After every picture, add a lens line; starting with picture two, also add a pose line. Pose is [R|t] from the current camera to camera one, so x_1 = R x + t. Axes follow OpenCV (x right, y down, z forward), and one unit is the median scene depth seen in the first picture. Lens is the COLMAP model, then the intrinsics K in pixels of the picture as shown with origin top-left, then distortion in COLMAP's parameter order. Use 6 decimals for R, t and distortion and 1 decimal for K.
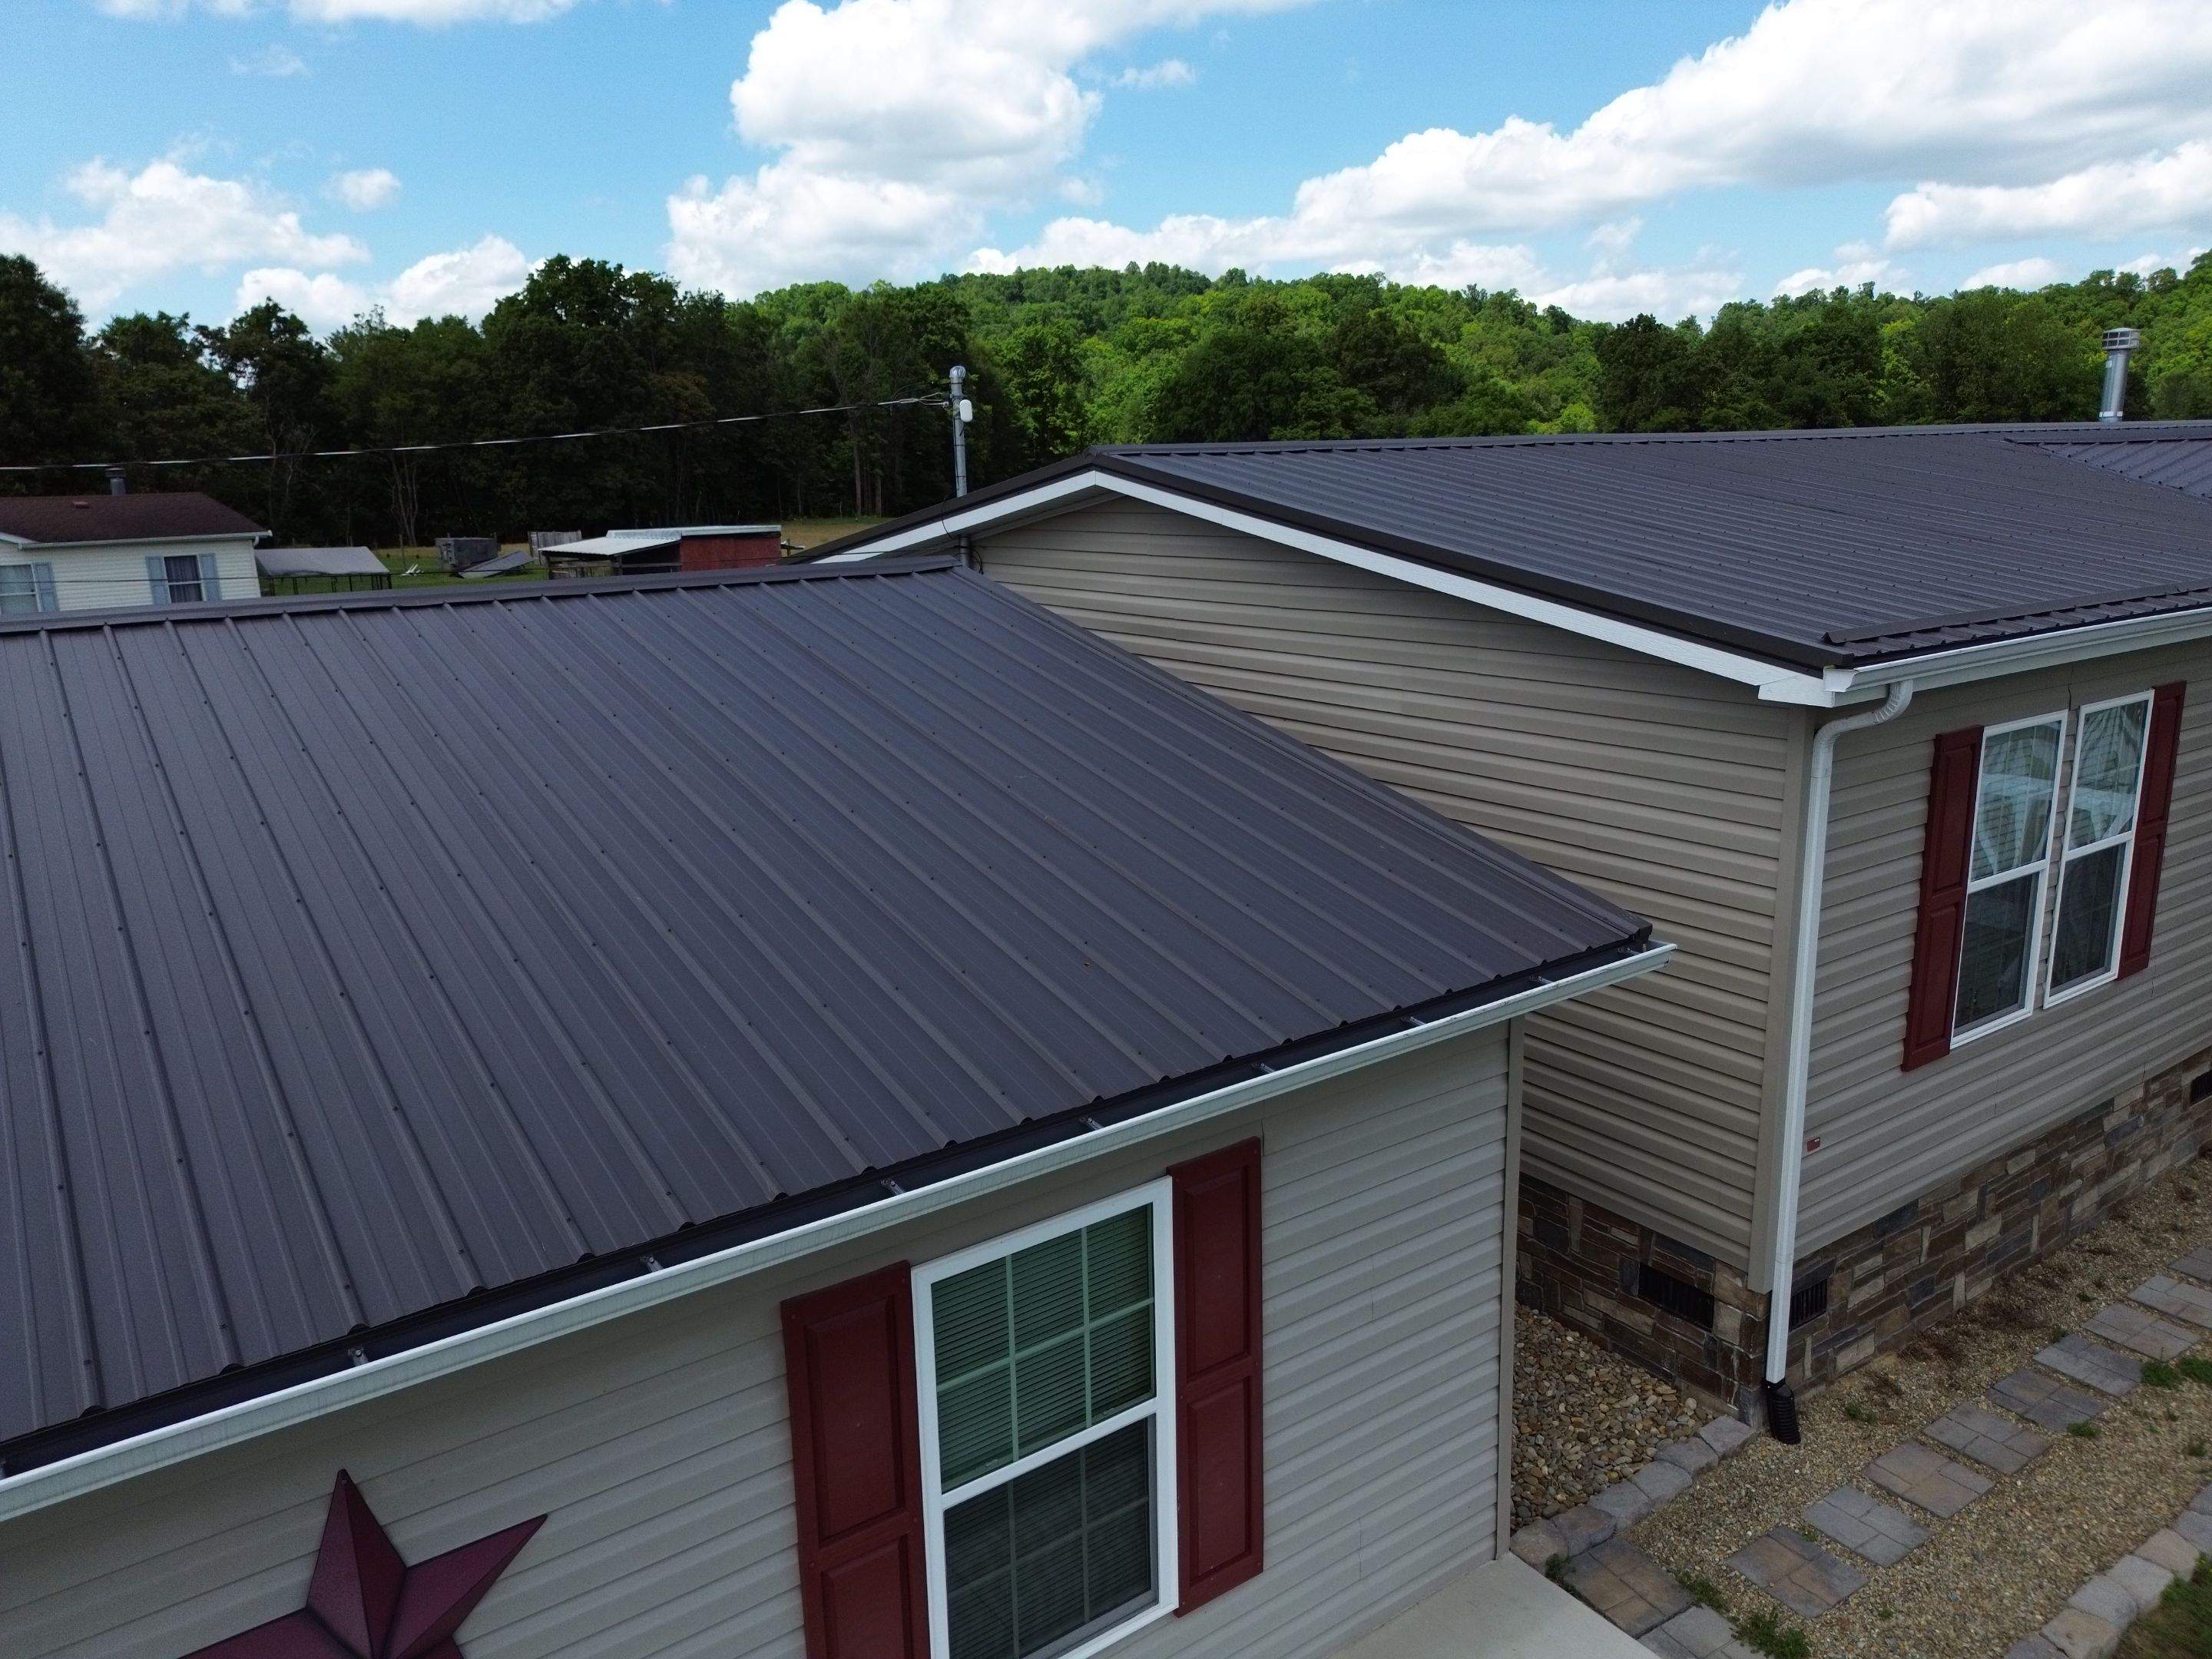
lens RADIAL K [[1556.5, 0, 1109.6], [0, 1556.5, 820.3], [0, 0, 1]] dist [0.059204, -0.053428]
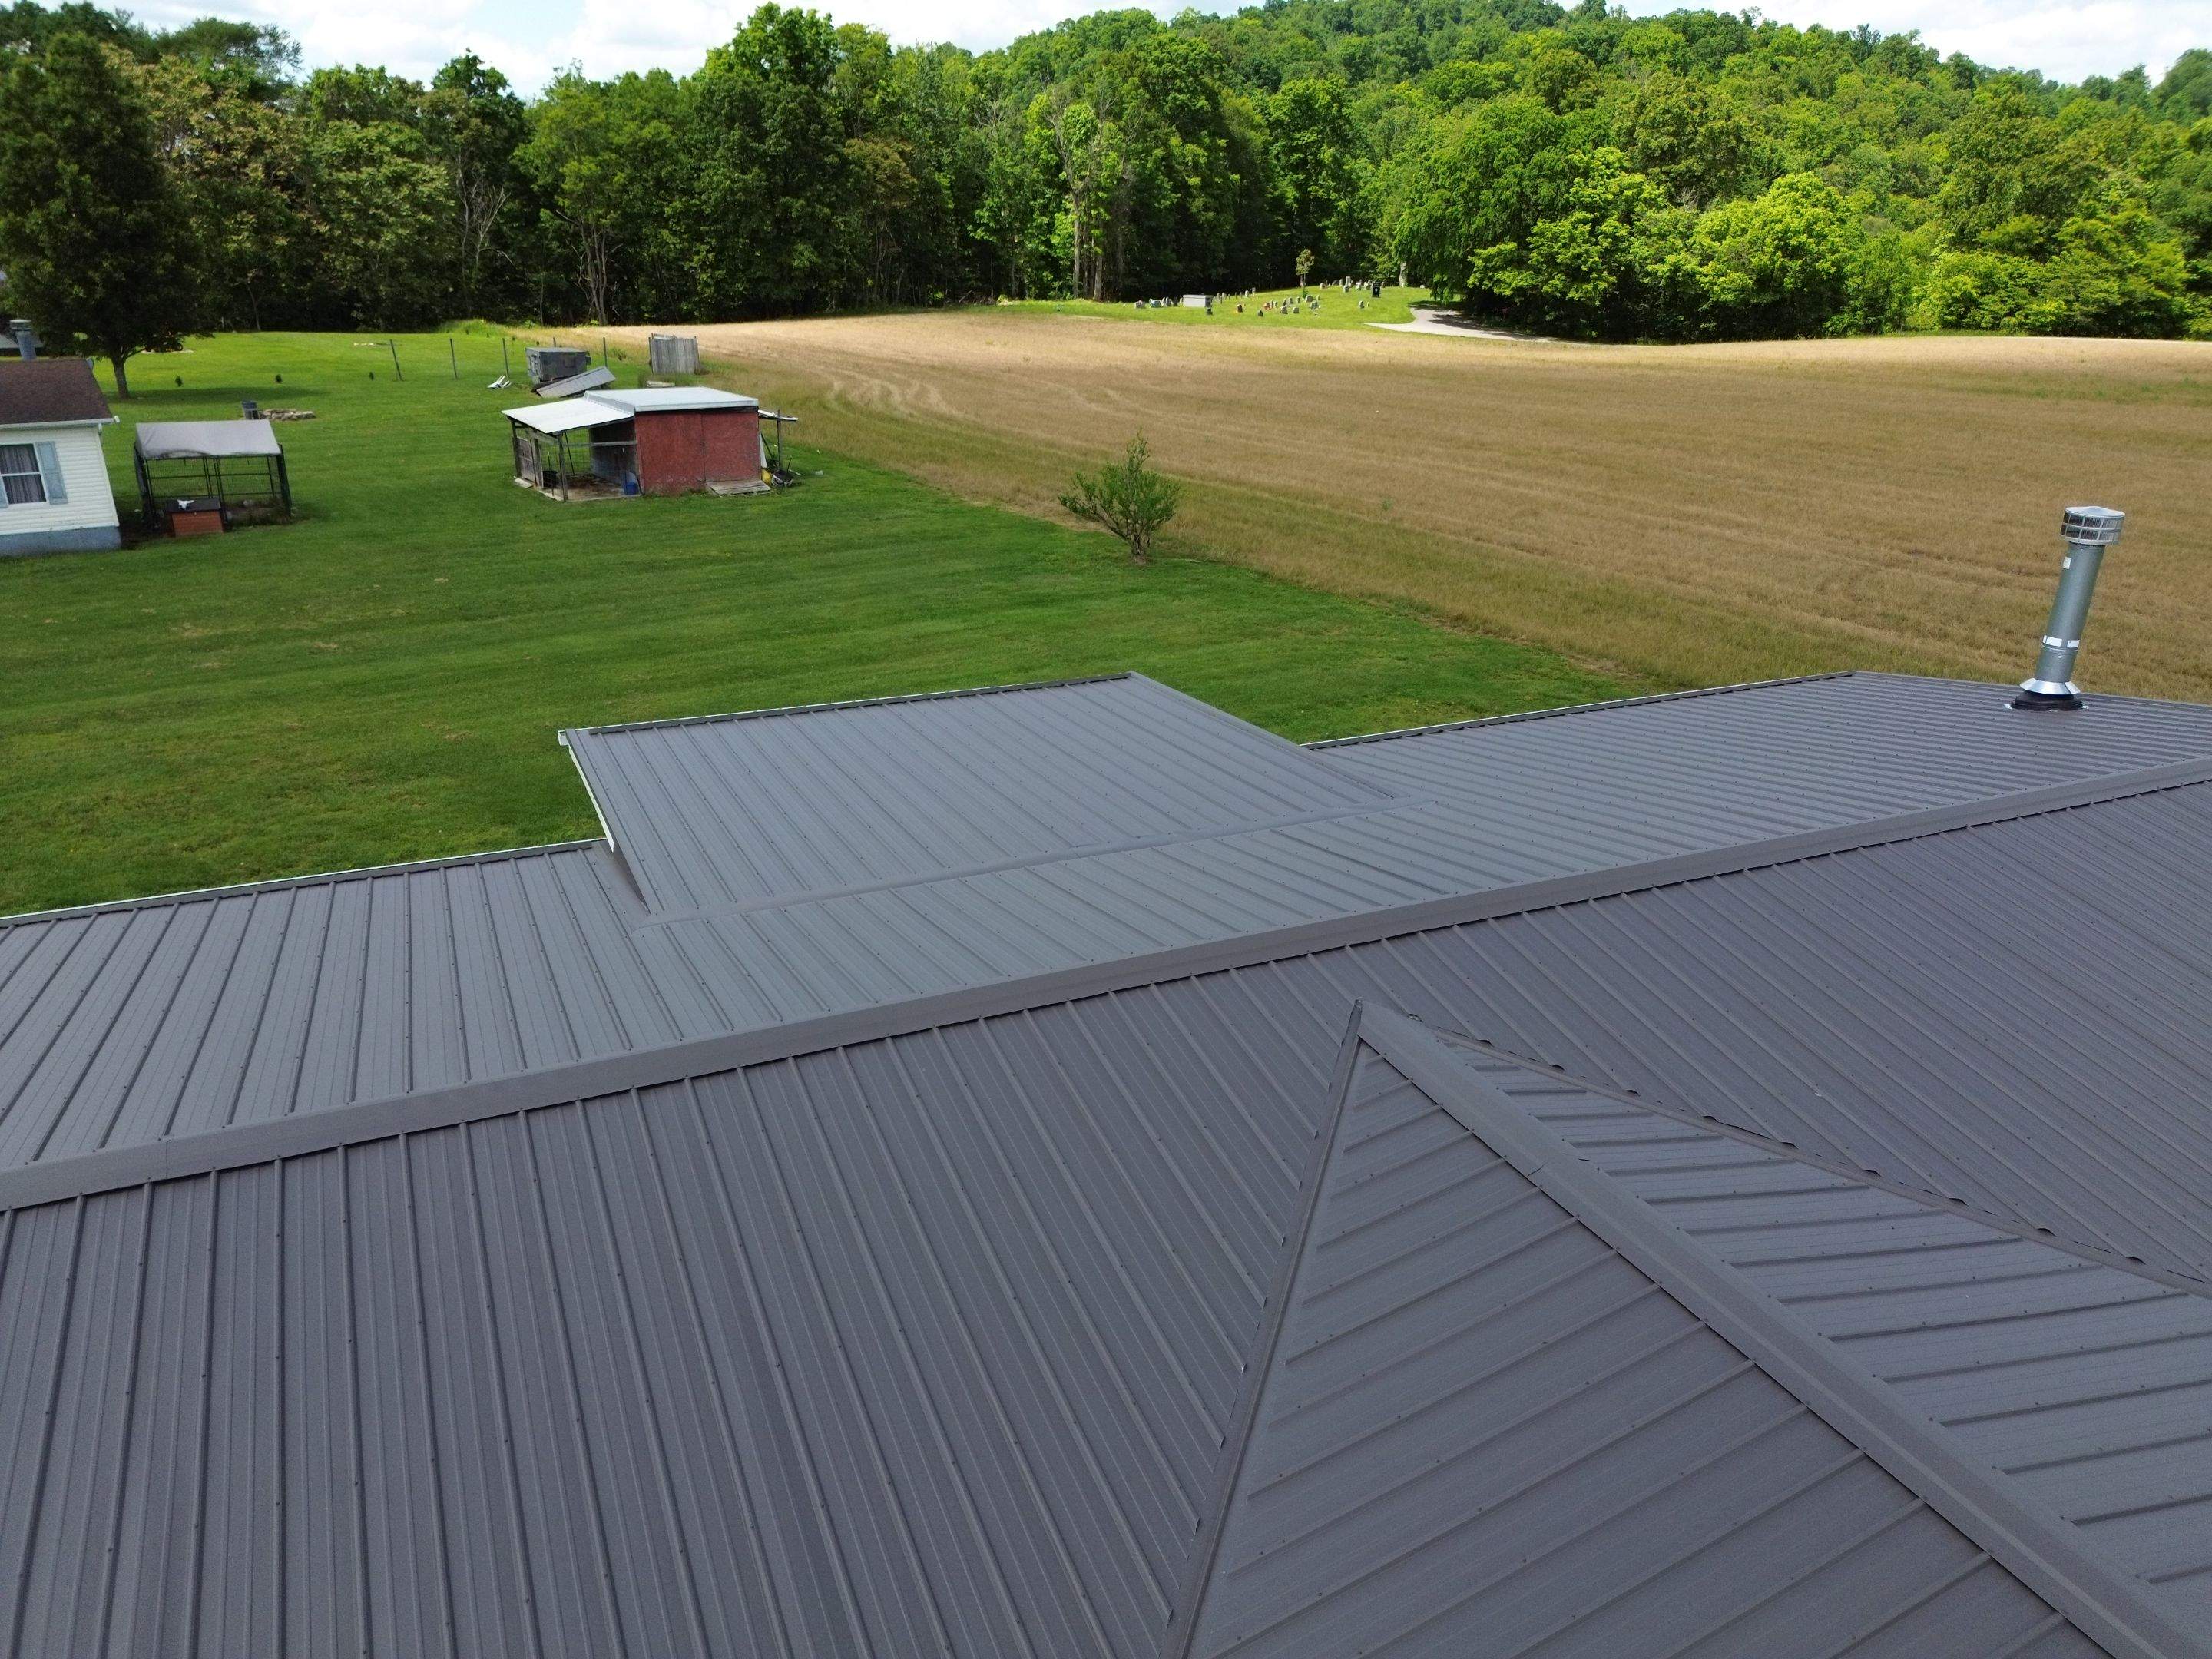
lens RADIAL K [[1556.5, 0, 1109.6], [0, 1556.5, 820.3], [0, 0, 1]] dist [0.059204, -0.053428]
pose [[0.980530, 0.106636, -0.164895, 0.133725], [-0.081145, 0.984691, 0.154271, -0.089790], [0.178821, -0.137887, 0.974171, 0.112755]]
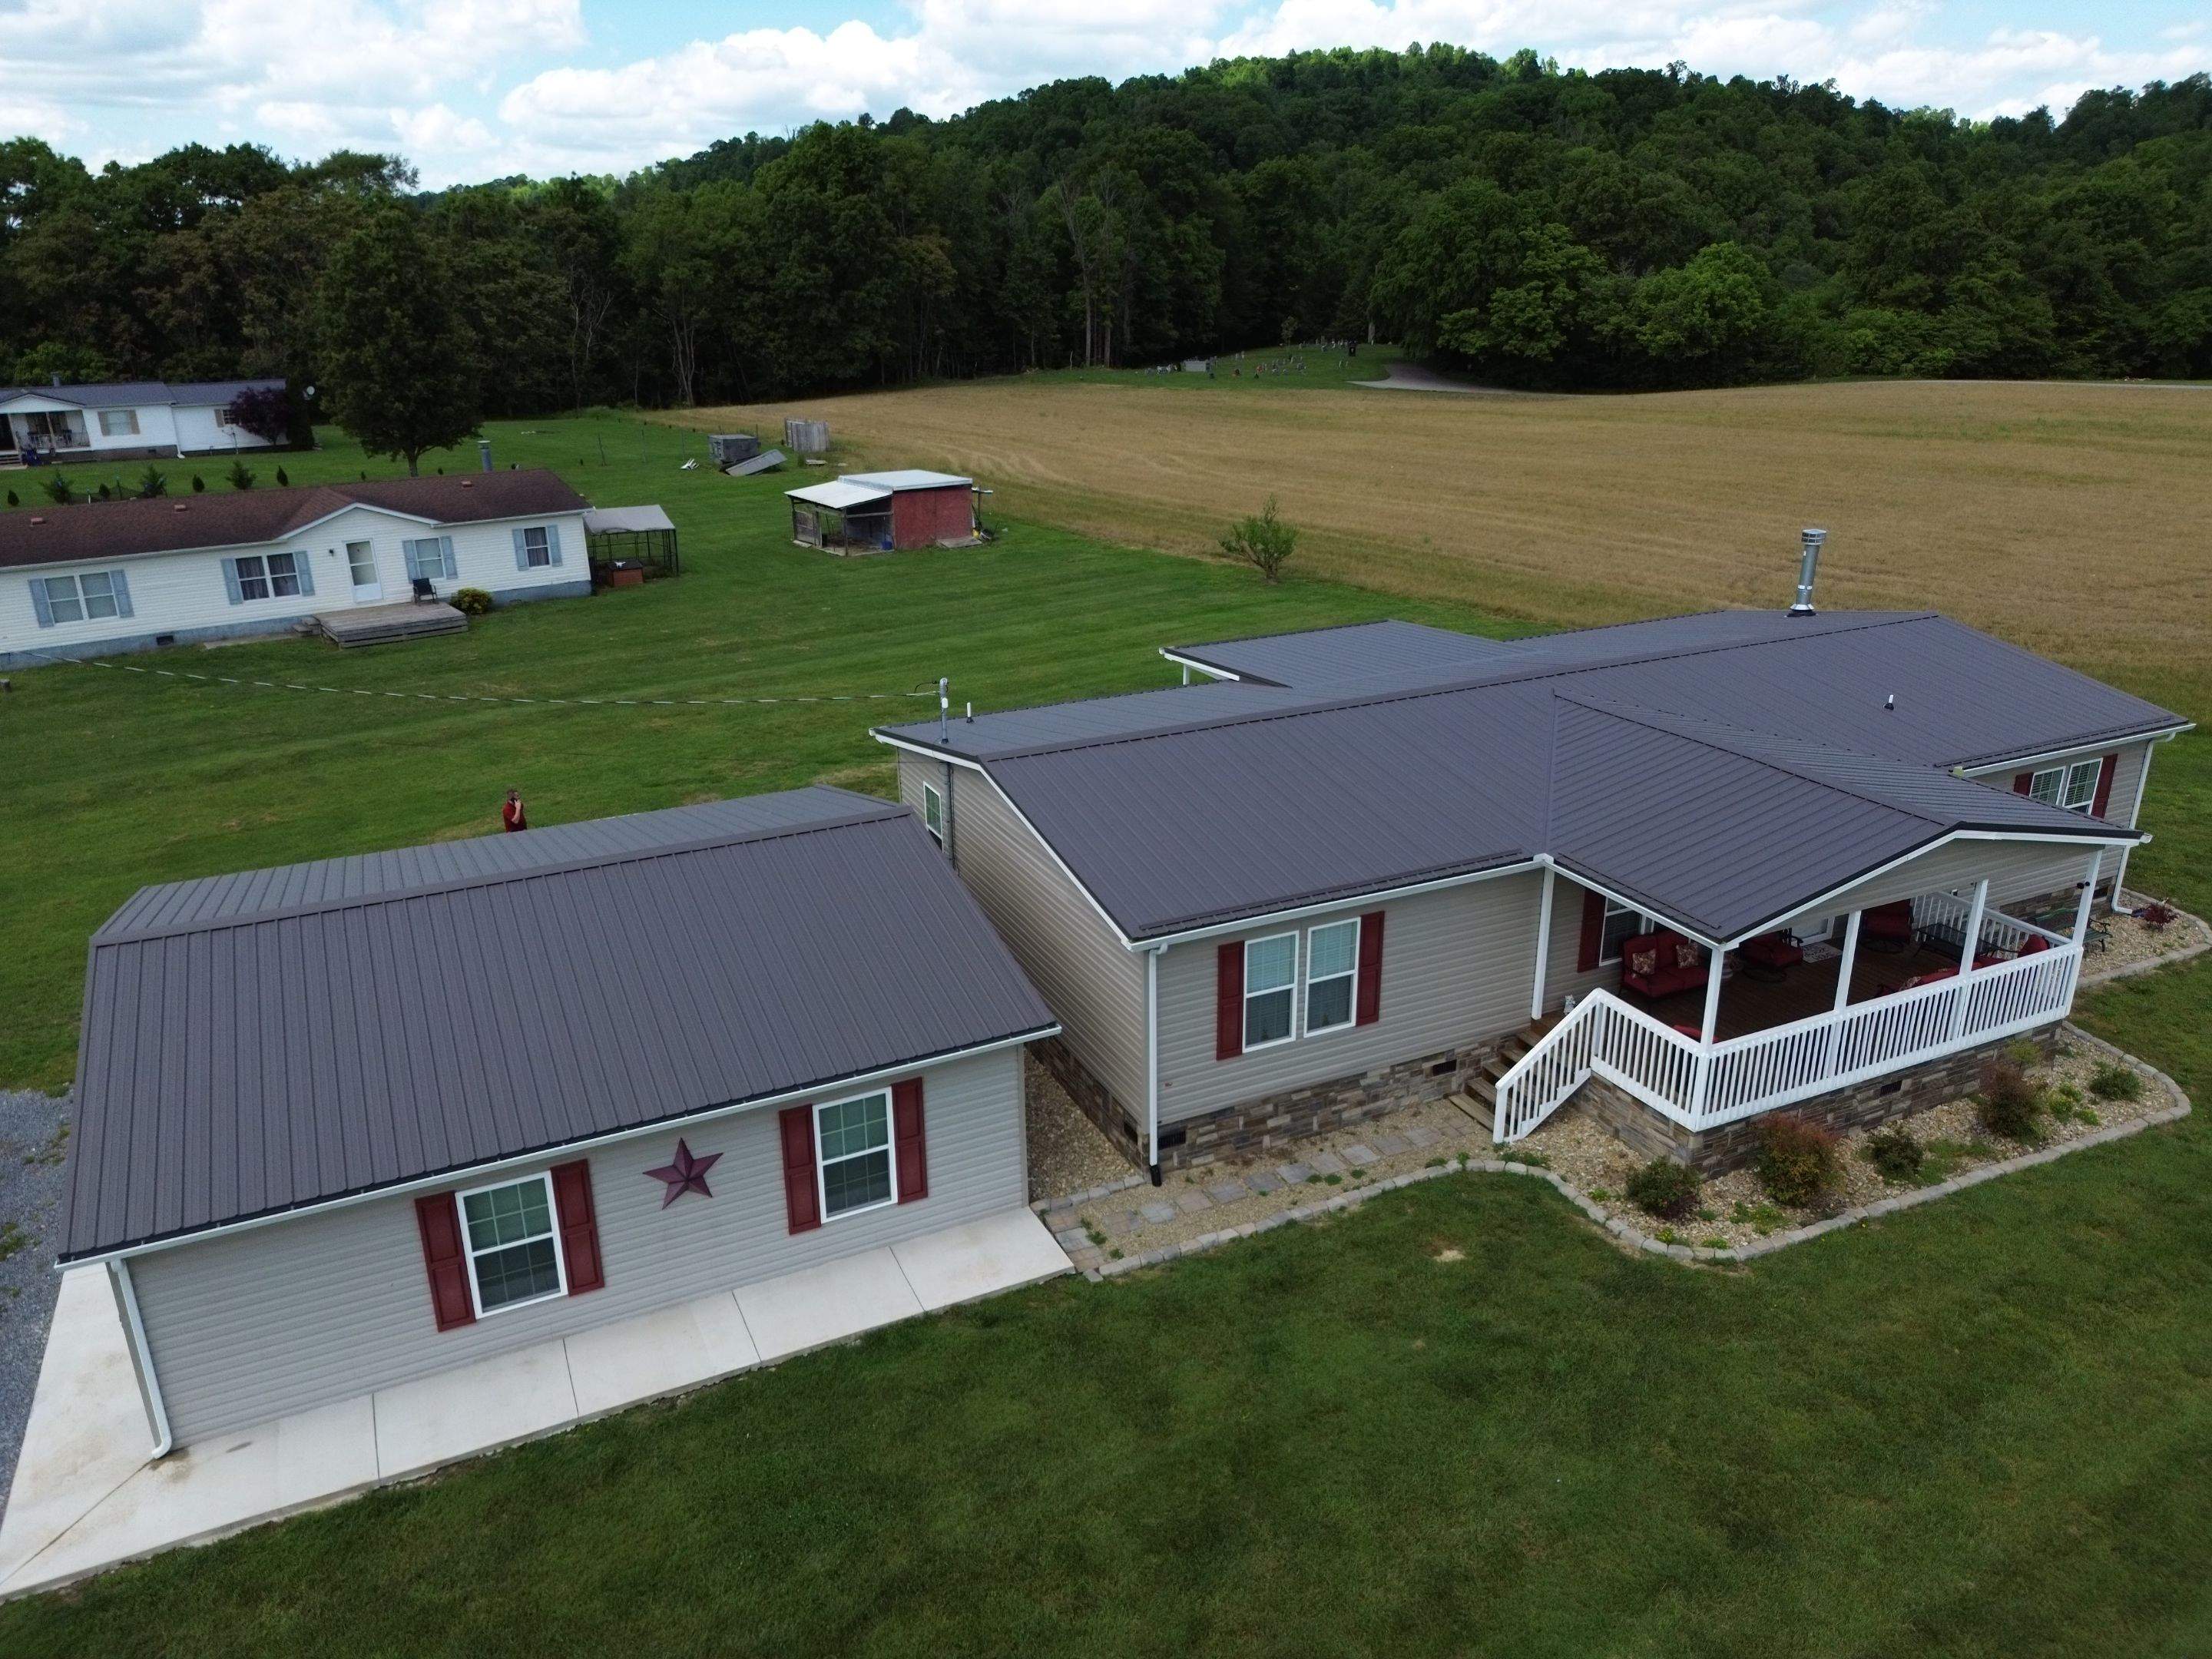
lens RADIAL K [[1556.5, 0, 1109.6], [0, 1556.5, 820.3], [0, 0, 1]] dist [0.059204, -0.053428]
pose [[0.986829, 0.068761, -0.146426, 0.081484], [-0.050322, 0.990739, 0.126109, -0.068995], [0.153741, -0.117079, 0.981150, -0.191954]]
